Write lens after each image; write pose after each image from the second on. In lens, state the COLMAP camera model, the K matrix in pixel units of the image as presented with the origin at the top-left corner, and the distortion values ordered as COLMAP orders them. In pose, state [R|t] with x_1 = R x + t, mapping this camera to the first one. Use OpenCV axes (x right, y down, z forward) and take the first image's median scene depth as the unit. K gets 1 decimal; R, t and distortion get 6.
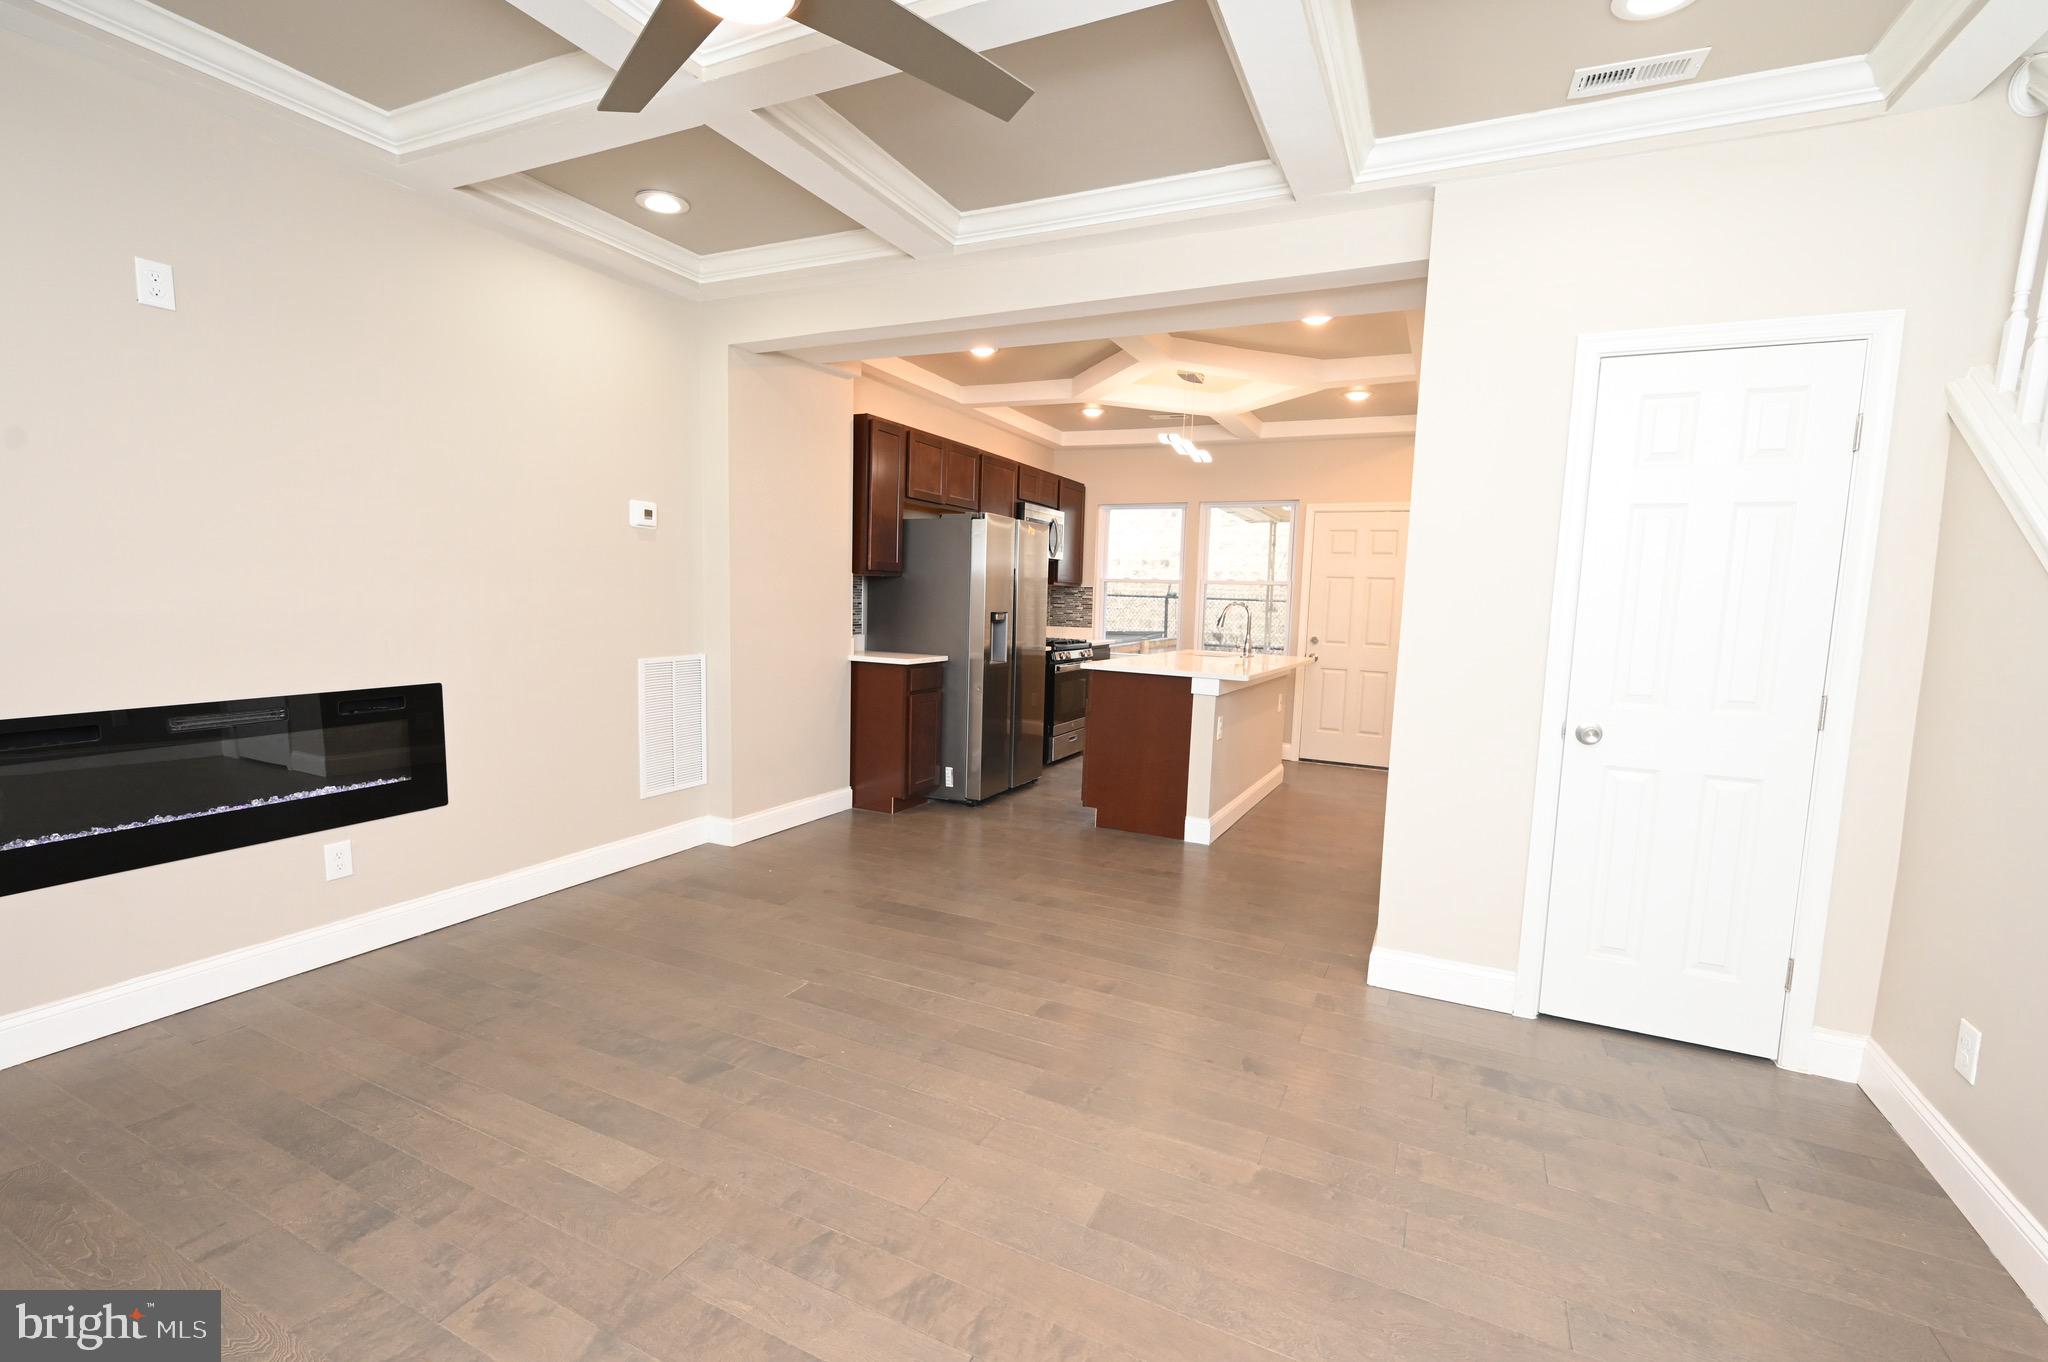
lens RADIAL K [[925.7, 0, 1033.6], [0, 925.7, 689.2], [0, 0, 1]] dist [0.000719, 0.000129]
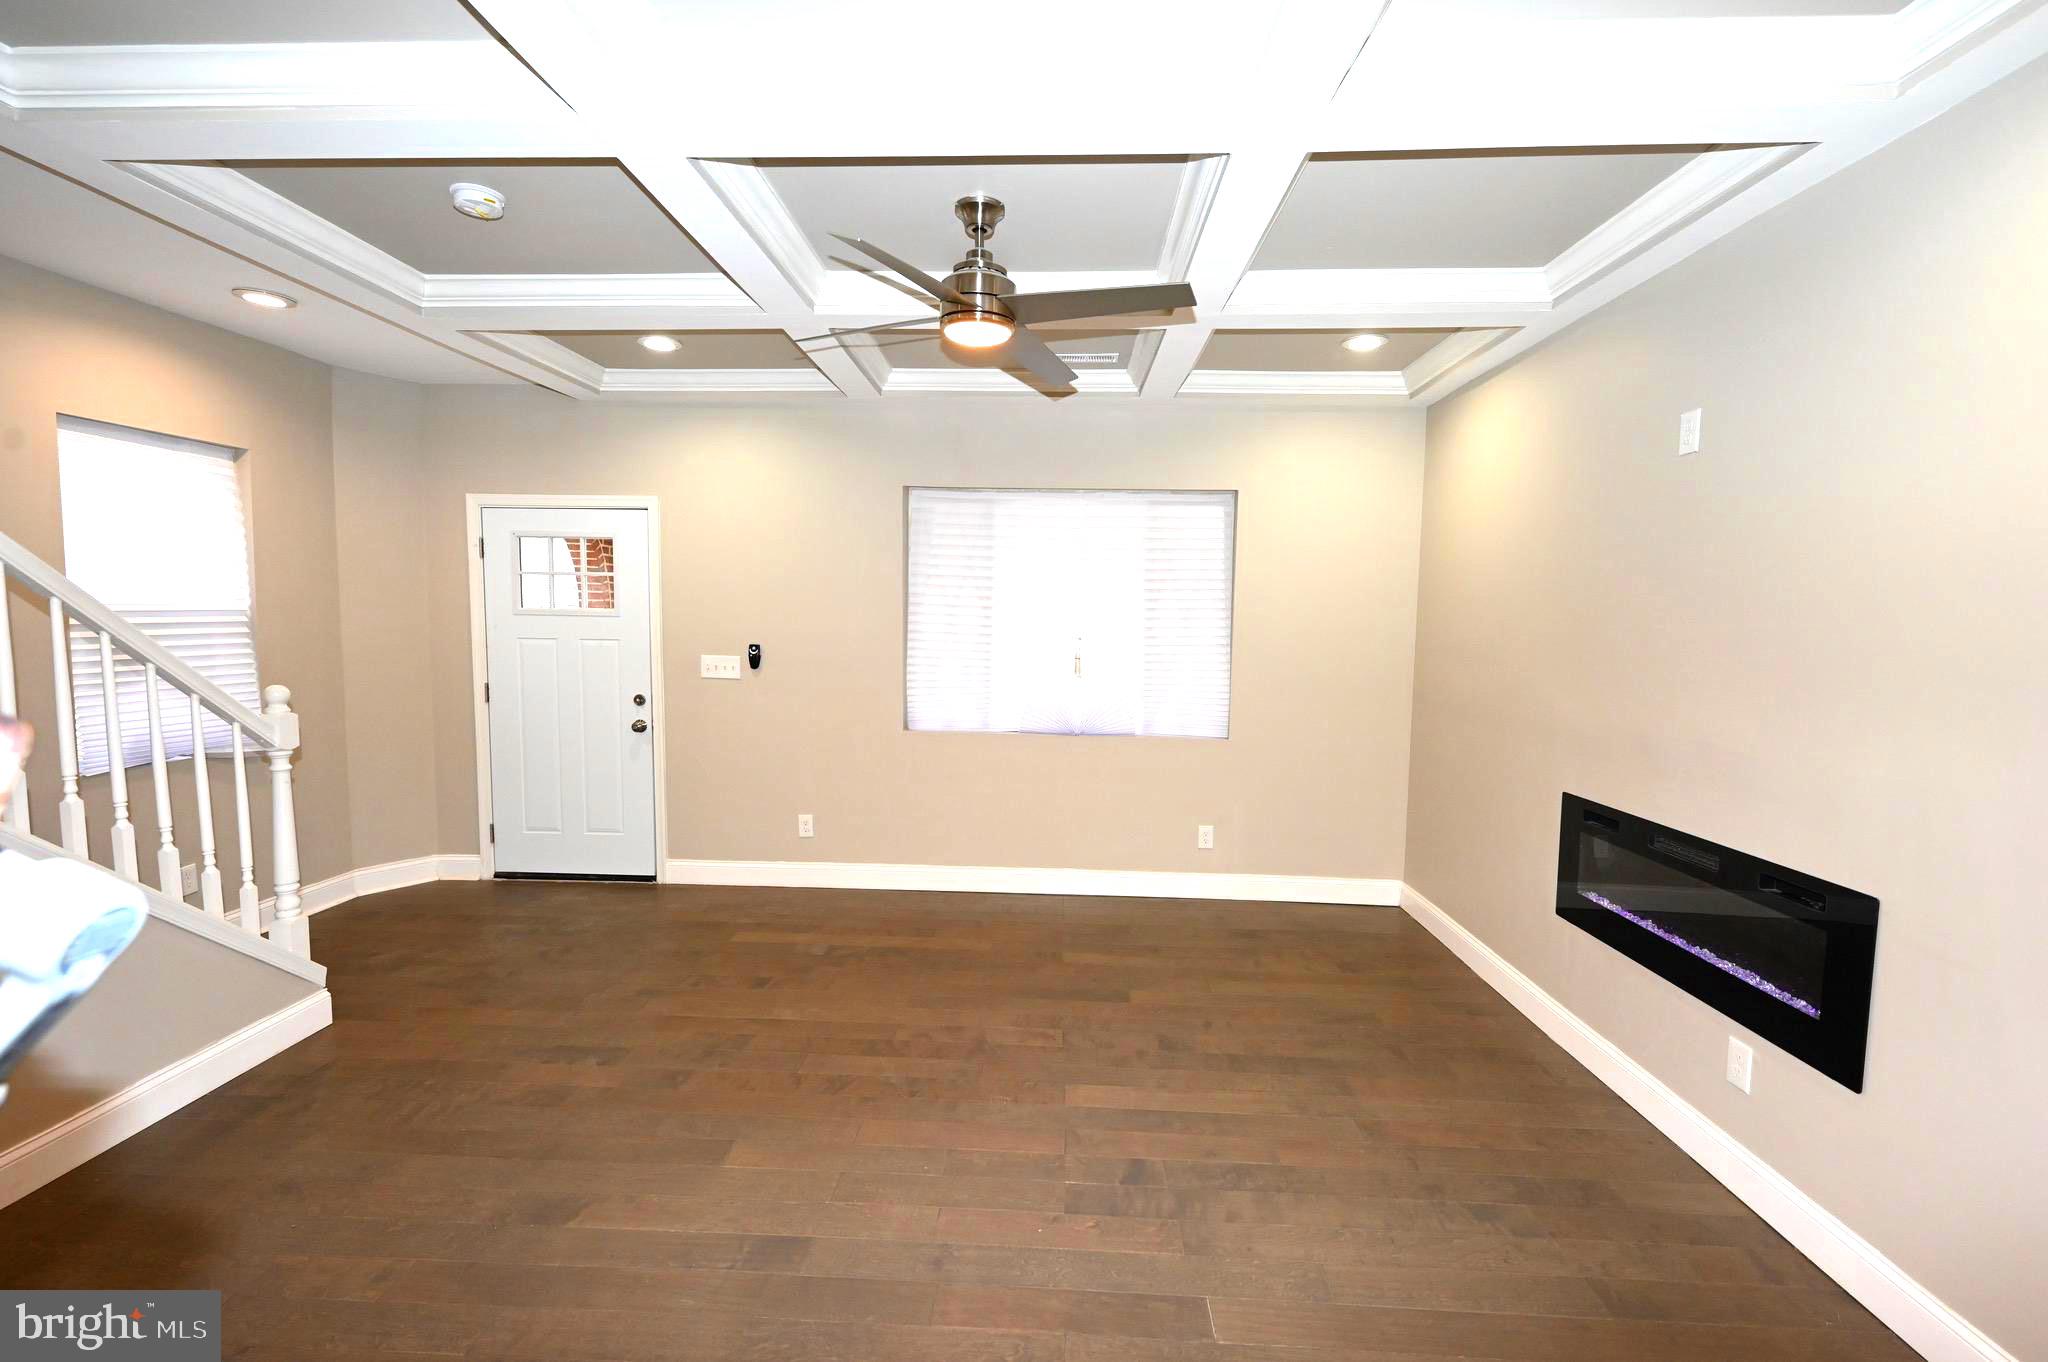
lens RADIAL K [[865.5, 0, 1031.8], [0, 865.5, 688.9], [0, 0, 1]] dist [-0.000367, 0.000135]
pose [[-0.915147, -0.012959, -0.402911, 0.129452], [-0.086884, 0.982333, 0.165749, -0.232097], [0.393645, 0.186692, -0.900105, 1.549098]]
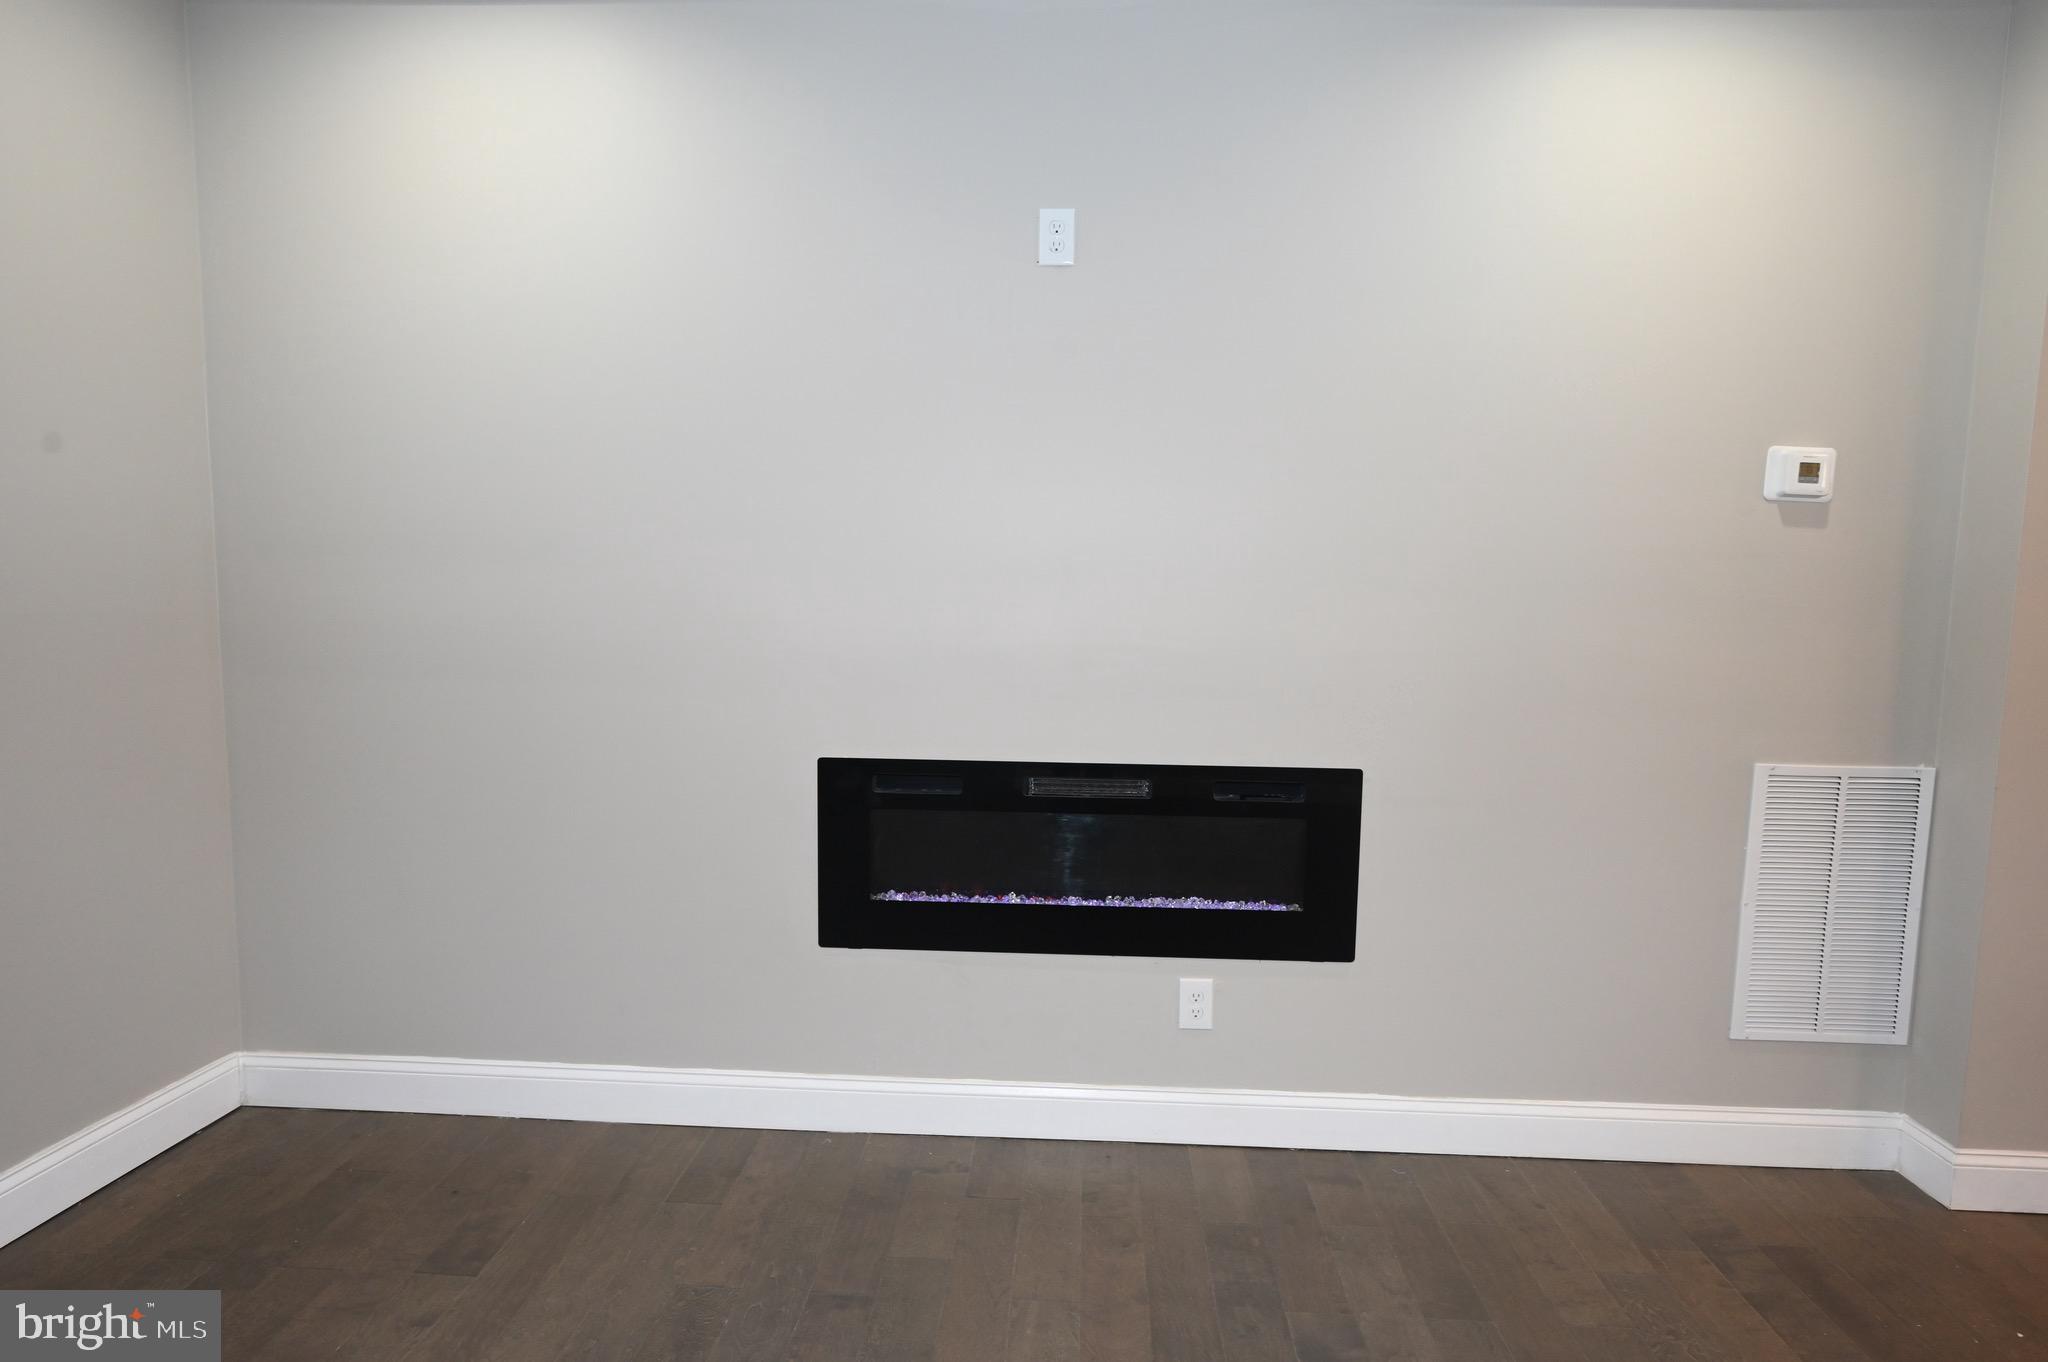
lens RADIAL K [[1116.4, 0, 1018.9], [0, 1116.4, 681.9], [0, 0, 1]] dist [-0.002686, -0.000598]
pose [[0.393979, 0.073637, -0.916165, -0.051667], [-0.106510, 0.993728, 0.034069, -0.081966], [0.912927, 0.084159, 0.399351, 0.585569]]
